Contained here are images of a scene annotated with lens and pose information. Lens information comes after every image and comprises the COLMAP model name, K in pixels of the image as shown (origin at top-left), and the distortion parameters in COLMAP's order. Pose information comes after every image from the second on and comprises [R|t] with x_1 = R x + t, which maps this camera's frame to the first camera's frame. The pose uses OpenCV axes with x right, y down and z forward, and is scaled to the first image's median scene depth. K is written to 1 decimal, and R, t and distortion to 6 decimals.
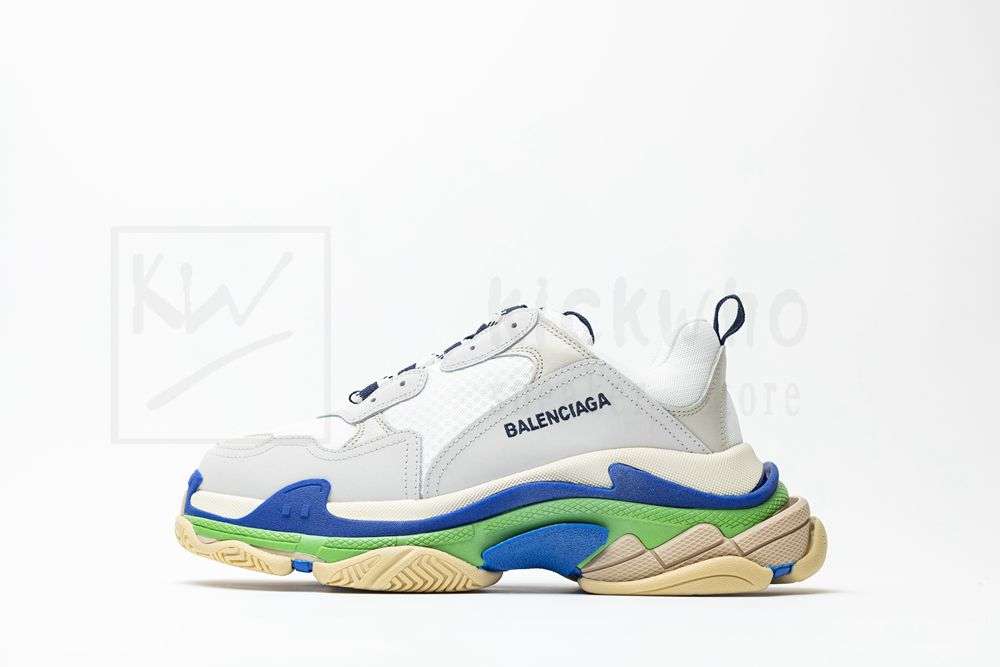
lens RADIAL K [[1500.9, 0, 500.0], [0, 1500.9, 333.5], [0, 0, 1]] dist [0.006783, 0.007227]
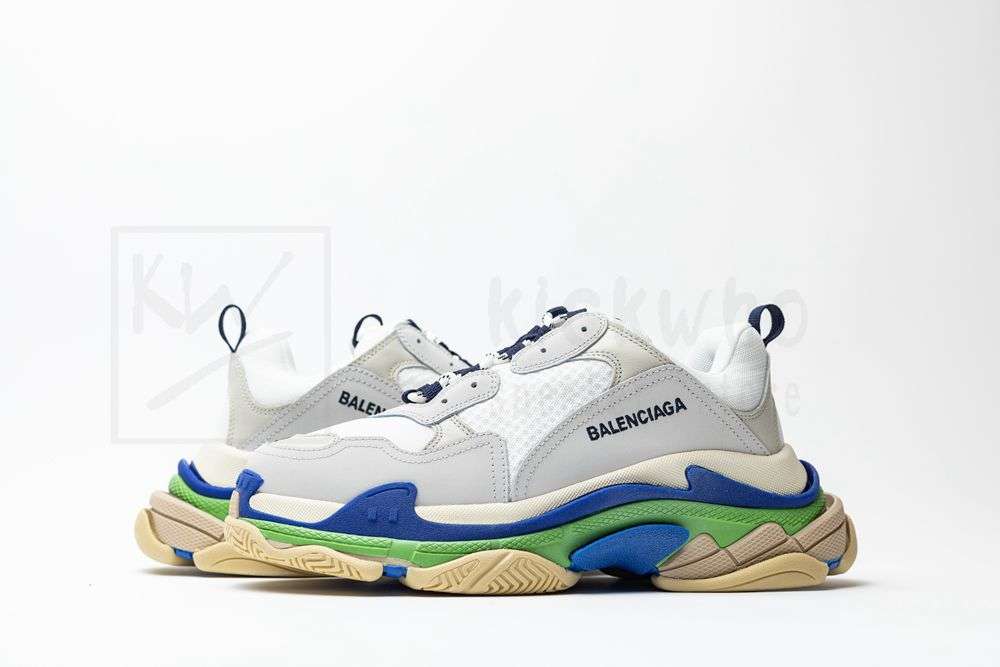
lens RADIAL K [[1500.9, 0, 500.0], [0, 1500.9, 333.5], [0, 0, 1]] dist [0.006783, 0.007227]
pose [[0.966973, 0.017790, 0.254259, -0.314615], [-0.025653, 0.999289, 0.027645, -0.029982], [-0.253586, -0.033255, 0.966741, 0.033211]]
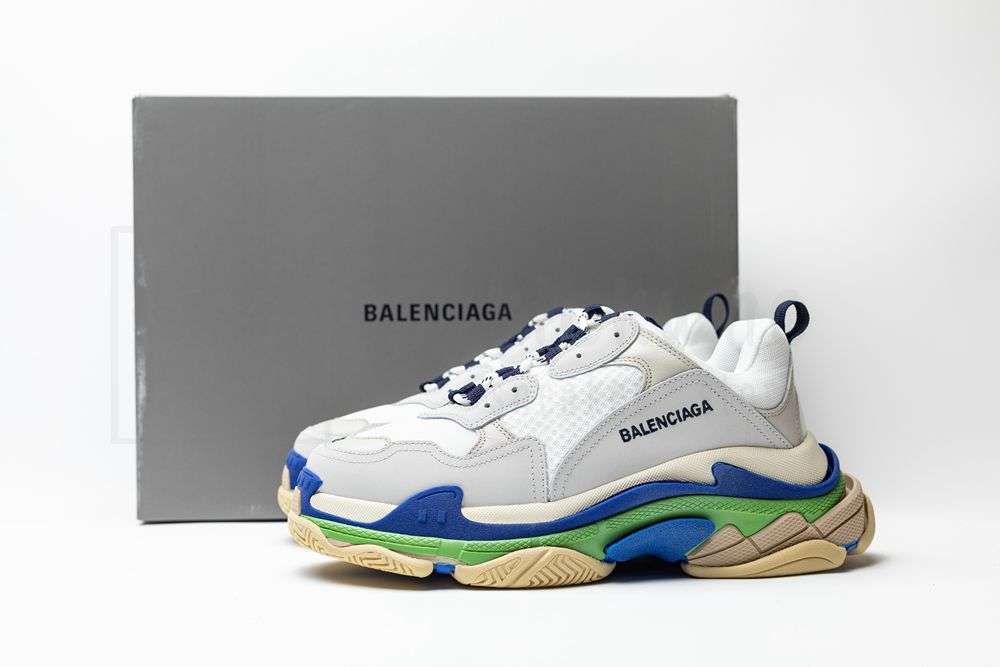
lens RADIAL K [[1500.9, 0, 500.0], [0, 1500.9, 333.5], [0, 0, 1]] dist [0.006783, 0.007227]
pose [[0.975951, -0.021401, 0.216937, -0.319286], [-0.006865, 0.991659, 0.128710, -0.150457], [-0.217882, -0.127104, 0.967663, -0.032815]]
